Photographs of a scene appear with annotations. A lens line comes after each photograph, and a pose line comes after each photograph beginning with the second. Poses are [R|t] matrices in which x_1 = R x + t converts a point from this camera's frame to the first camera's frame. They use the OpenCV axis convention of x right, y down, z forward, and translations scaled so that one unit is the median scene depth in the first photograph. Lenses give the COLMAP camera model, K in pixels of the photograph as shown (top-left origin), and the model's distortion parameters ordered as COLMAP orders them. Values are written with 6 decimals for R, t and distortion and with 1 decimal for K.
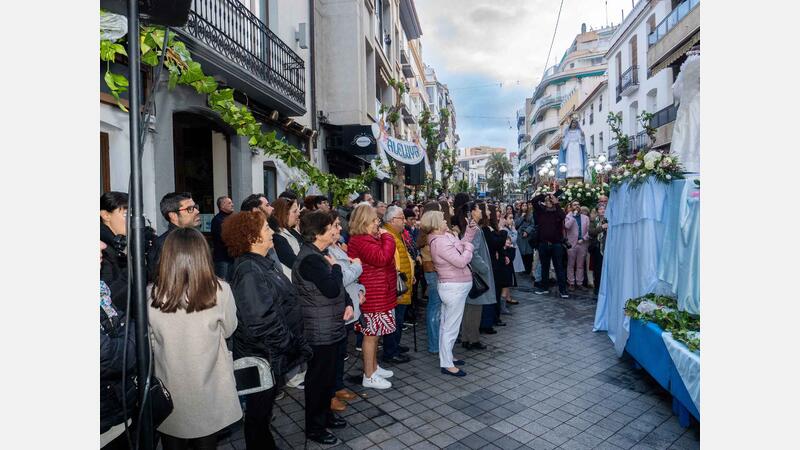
lens RADIAL K [[429.2, 0, 400.0], [0, 429.2, 225.0], [0, 0, 1]] dist [-0.029464, 0.000503]
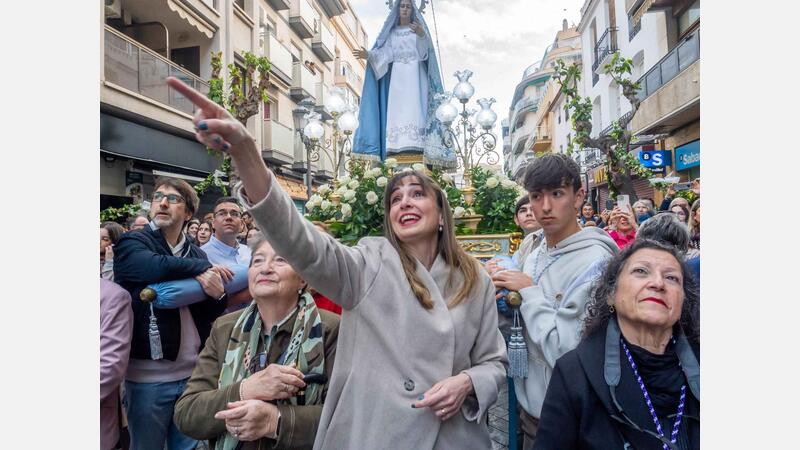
lens RADIAL K [[430.1, 0, 398.0], [0, 430.1, 217.0], [0, 0, 1]] dist [-0.023622, 0.001081]
pose [[0.999956, -0.008749, -0.003295, 0.172349], [0.008537, 0.998187, -0.059584, -0.013974], [0.003810, 0.059554, 0.998218, 0.270510]]
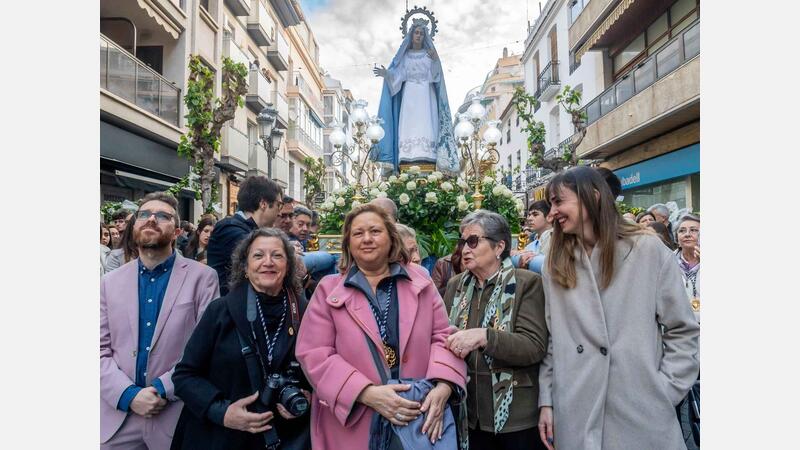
lens RADIAL K [[429.2, 0, 400.0], [0, 429.2, 225.0], [0, 0, 1]] dist [-0.029464, 0.000503]
pose [[0.989001, 0.019010, 0.146680, 0.143659], [-0.008091, 0.997175, -0.074680, -0.008128], [-0.147686, 0.072672, 0.986361, 0.255738]]
